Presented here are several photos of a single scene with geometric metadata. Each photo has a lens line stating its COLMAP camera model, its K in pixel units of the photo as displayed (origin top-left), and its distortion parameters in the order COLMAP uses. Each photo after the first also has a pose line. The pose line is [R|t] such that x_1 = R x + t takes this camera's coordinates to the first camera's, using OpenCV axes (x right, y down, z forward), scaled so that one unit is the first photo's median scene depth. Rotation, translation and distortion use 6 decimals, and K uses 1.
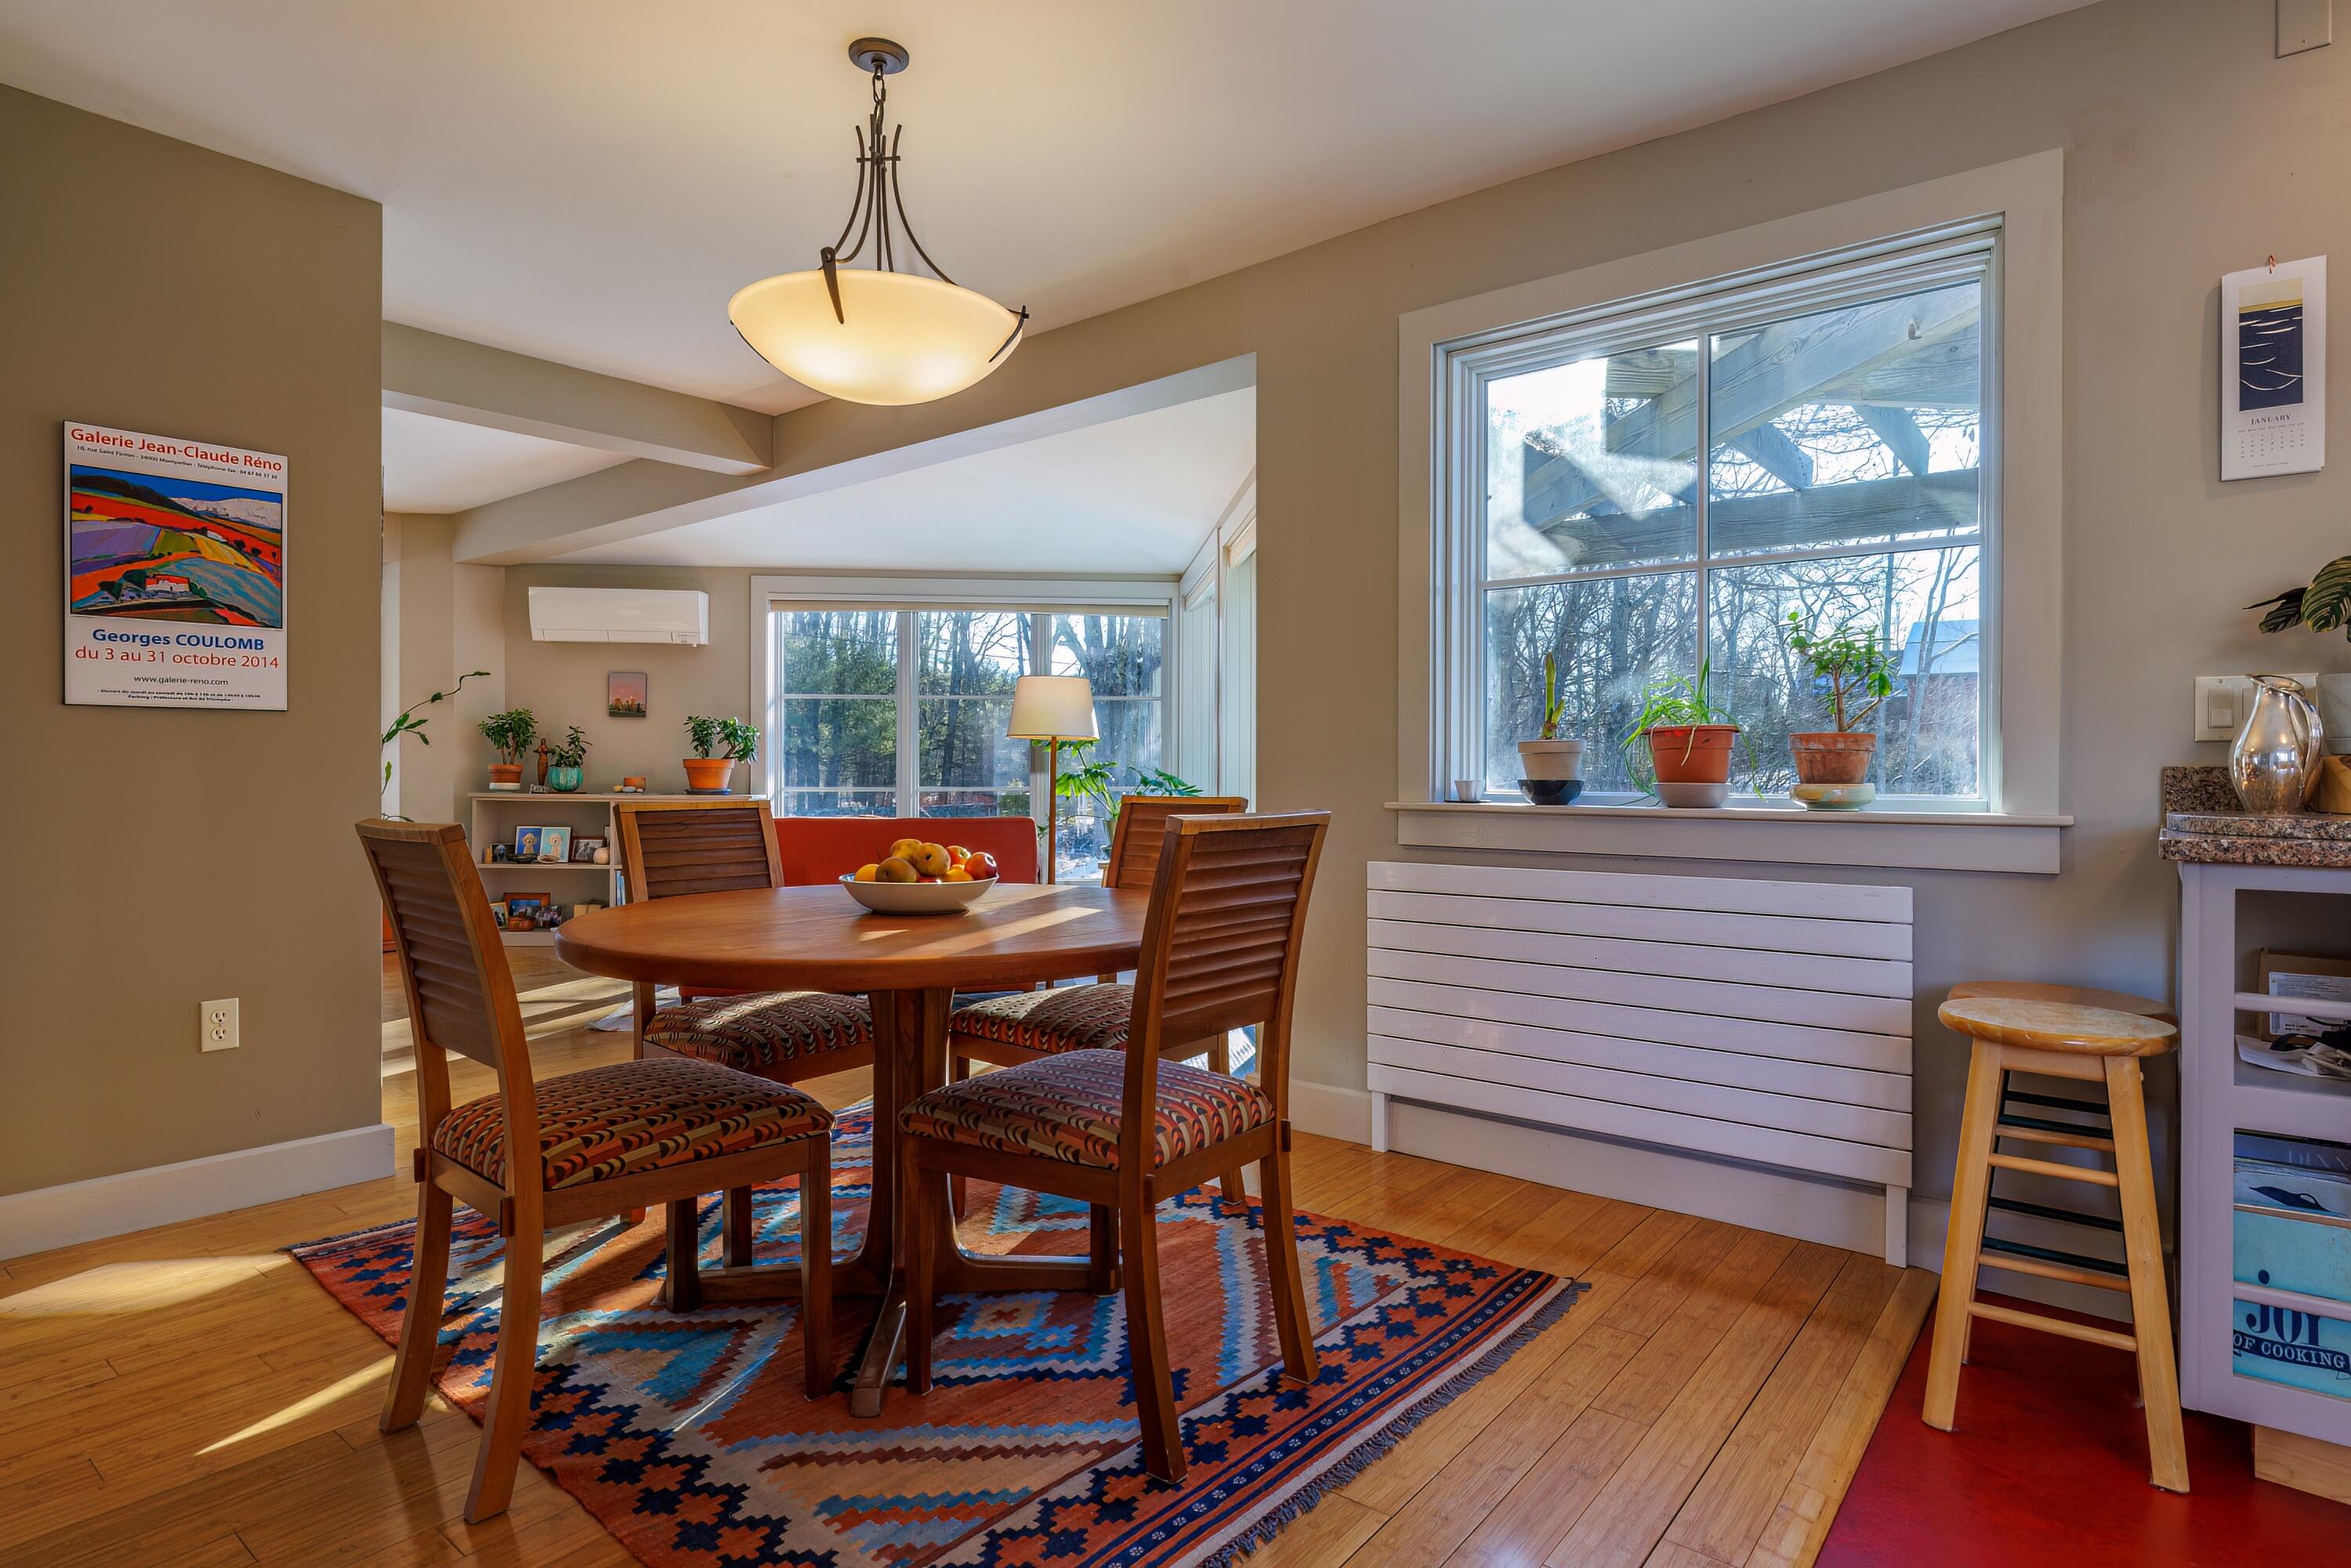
lens RADIAL K [[1234.2, 0, 1174.2], [0, 1234.2, 778.2], [0, 0, 1]] dist [0.000848, 0.000047]
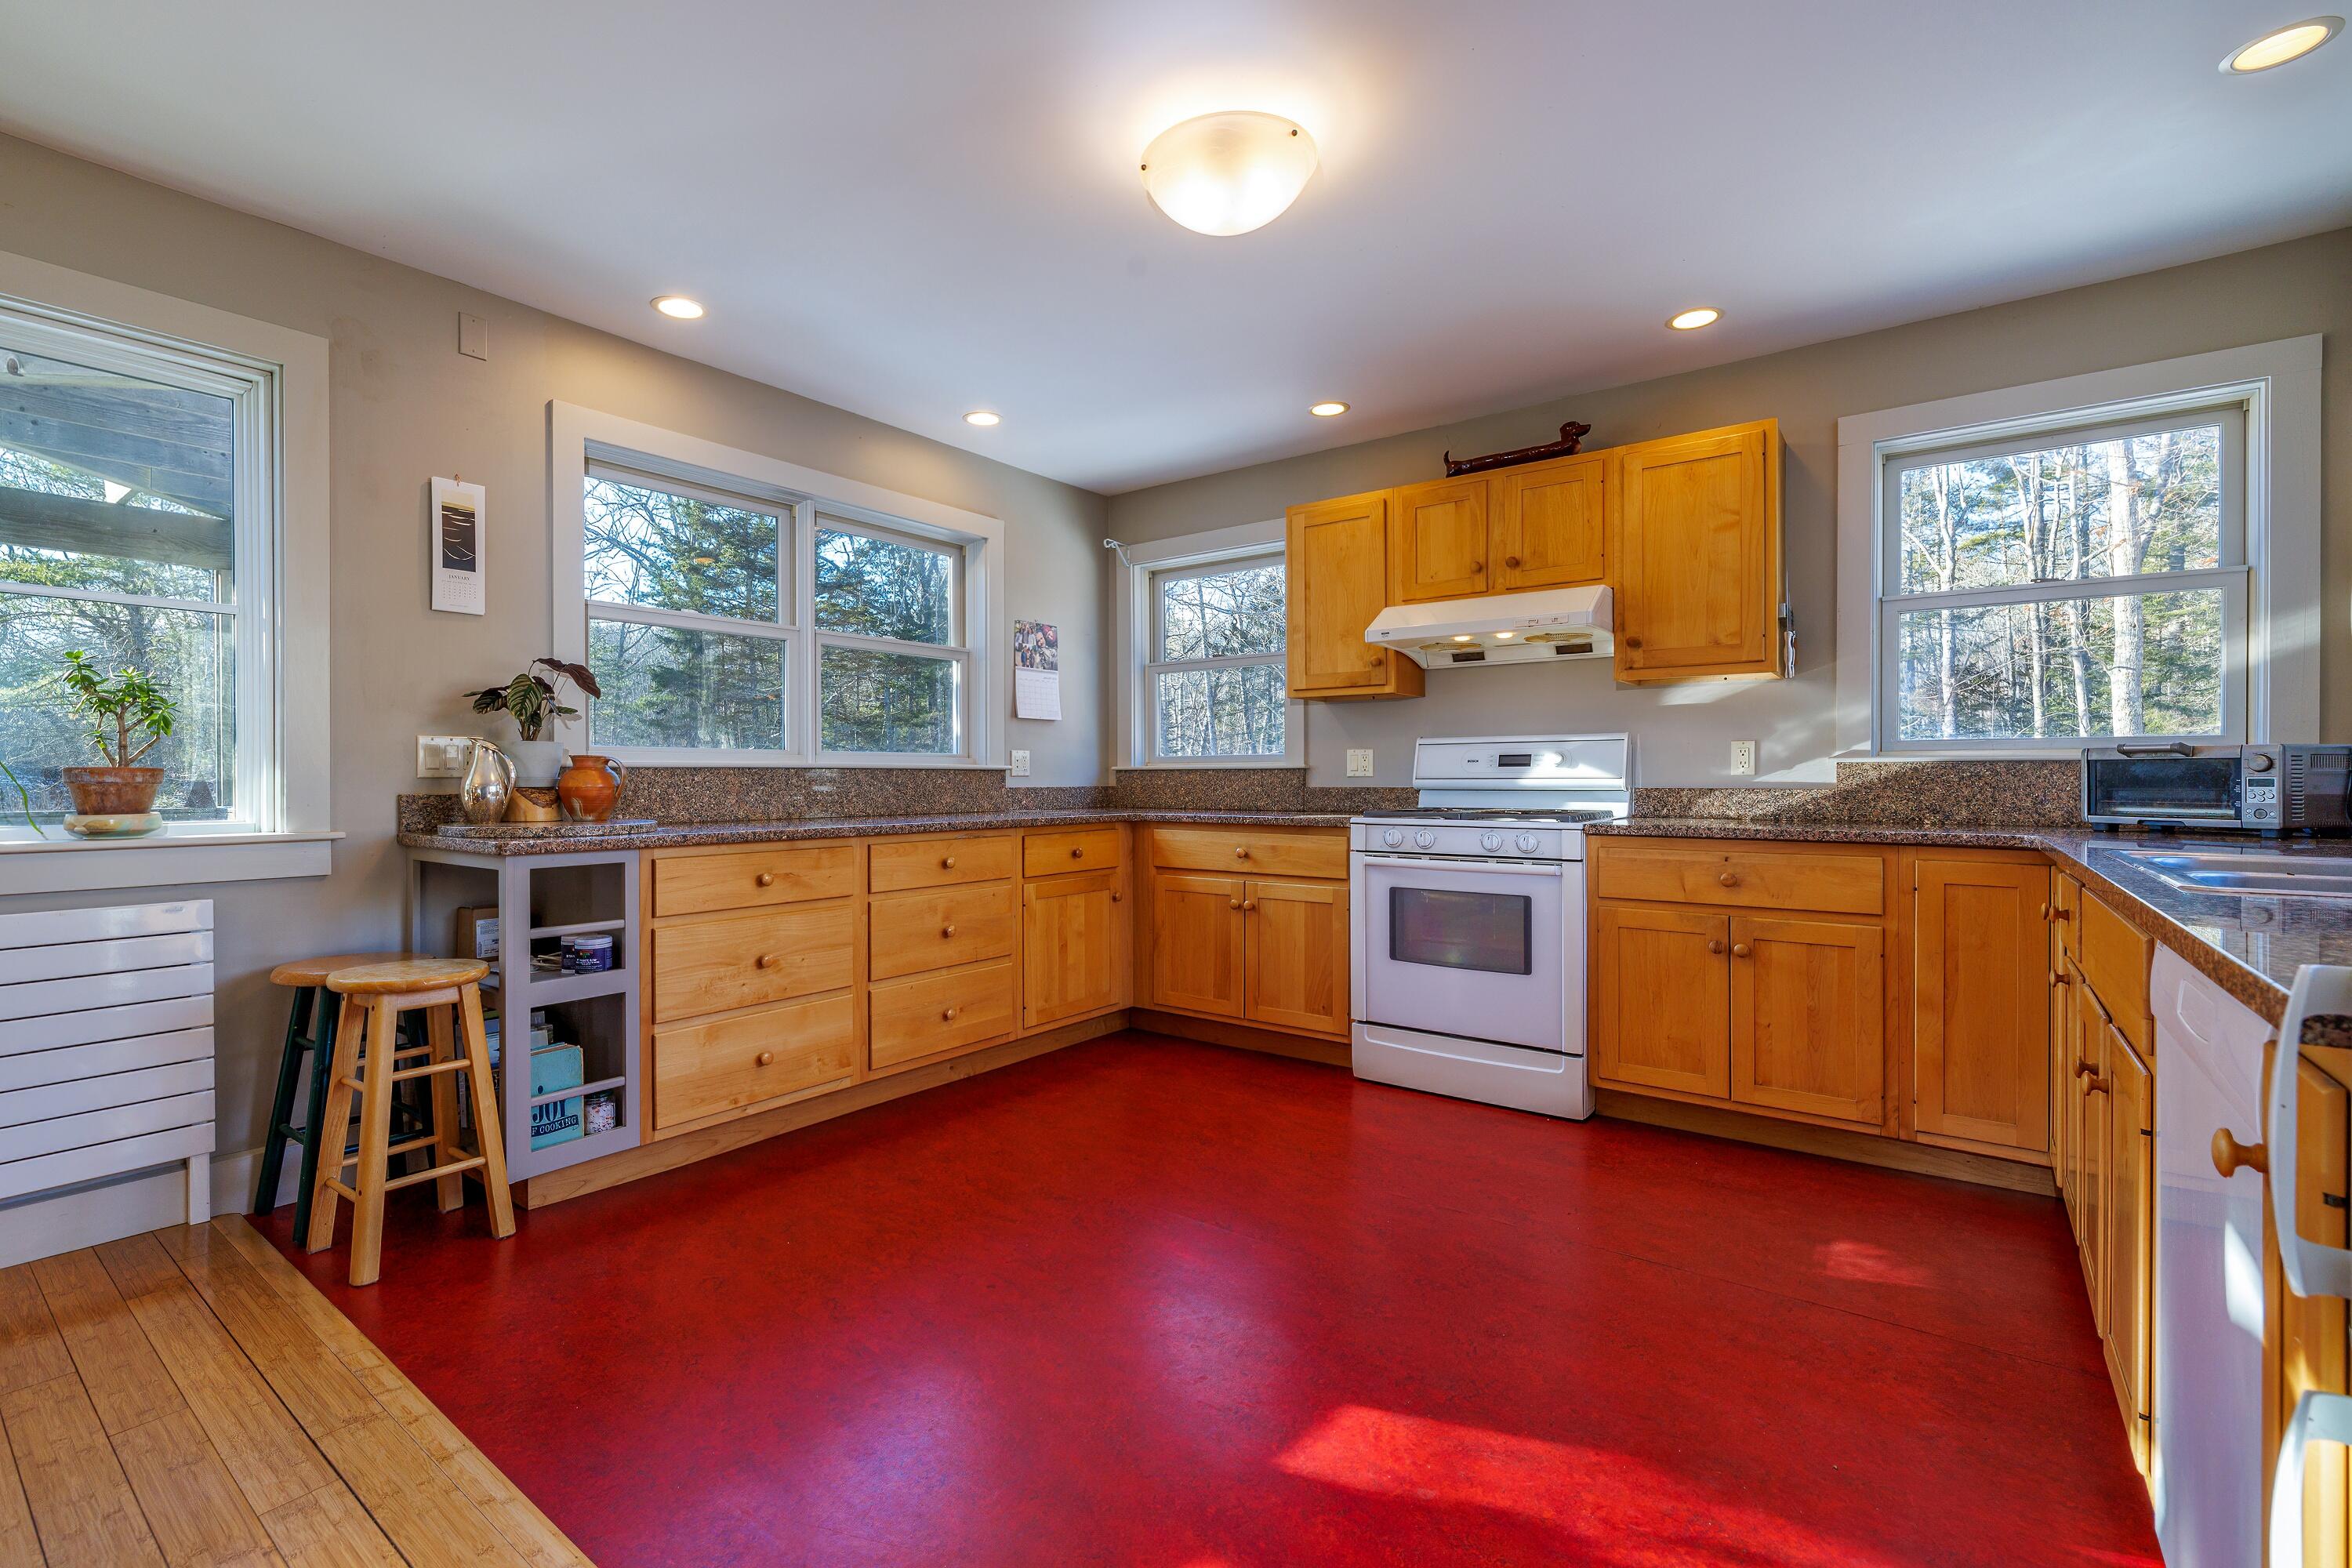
lens RADIAL K [[1025.2, 0, 1165.9], [0, 1025.2, 777.7], [0, 0, 1]] dist [0.003620, 0.000395]
pose [[-0.041908, -0.006483, 0.999100, -0.484771], [0.004879, 0.999966, 0.006694, -0.034757], [-0.999110, 0.005155, -0.041875, 0.138554]]
